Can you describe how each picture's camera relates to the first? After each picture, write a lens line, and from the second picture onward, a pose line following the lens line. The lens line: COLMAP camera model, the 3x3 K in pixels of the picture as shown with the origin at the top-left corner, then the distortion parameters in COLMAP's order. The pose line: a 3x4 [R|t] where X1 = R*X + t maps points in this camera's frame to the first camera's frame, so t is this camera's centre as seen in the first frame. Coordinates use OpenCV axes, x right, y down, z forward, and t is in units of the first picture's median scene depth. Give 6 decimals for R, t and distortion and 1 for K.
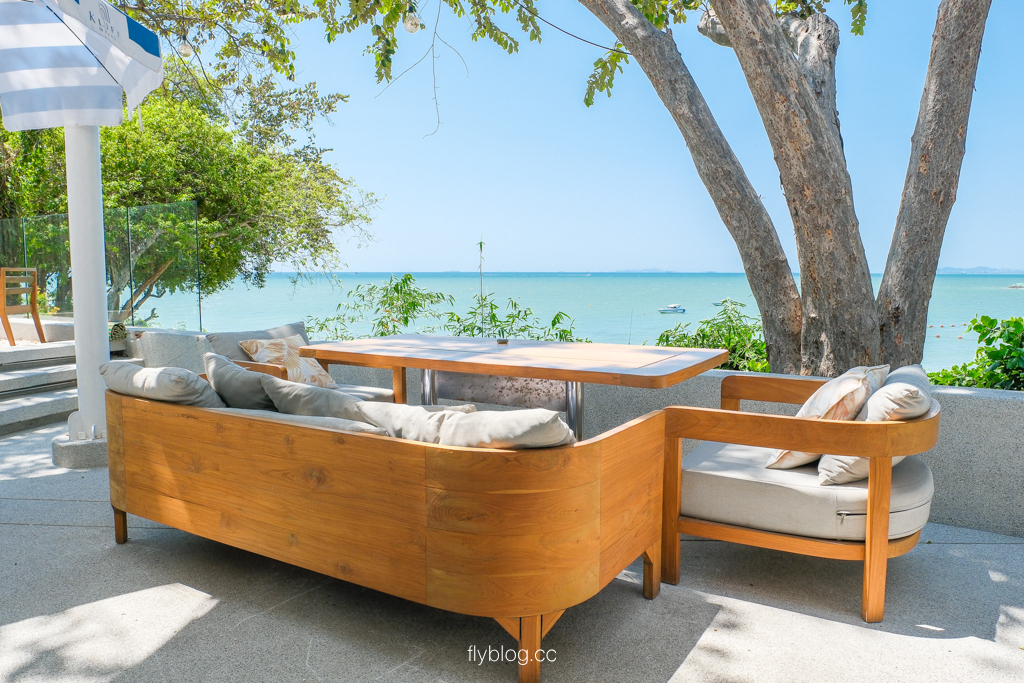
lens RADIAL K [[705.8, 0, 510.0], [0, 705.8, 343.7], [0, 0, 1]] dist [-0.021768, 0.003625]
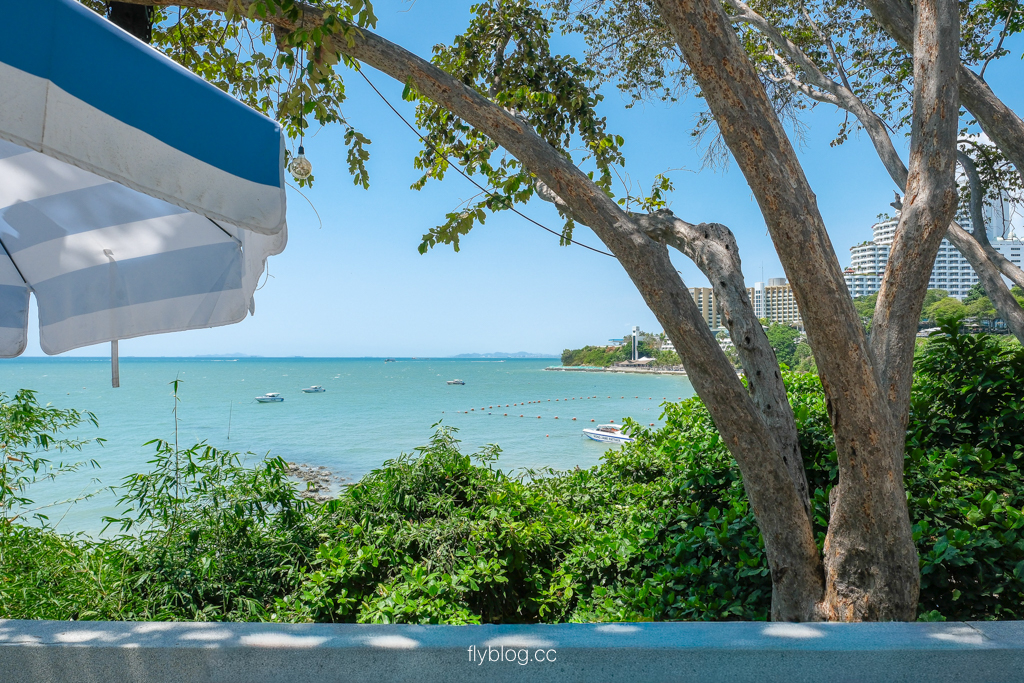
lens RADIAL K [[705.8, 0, 512.3], [0, 705.8, 341.7], [0, 0, 1]] dist [-0.021768, 0.003625]
pose [[0.840969, 0.010505, 0.540981, -0.564857], [0.057997, 0.992301, -0.109427, -0.263295], [-0.537966, 0.123400, 0.833886, 0.398121]]
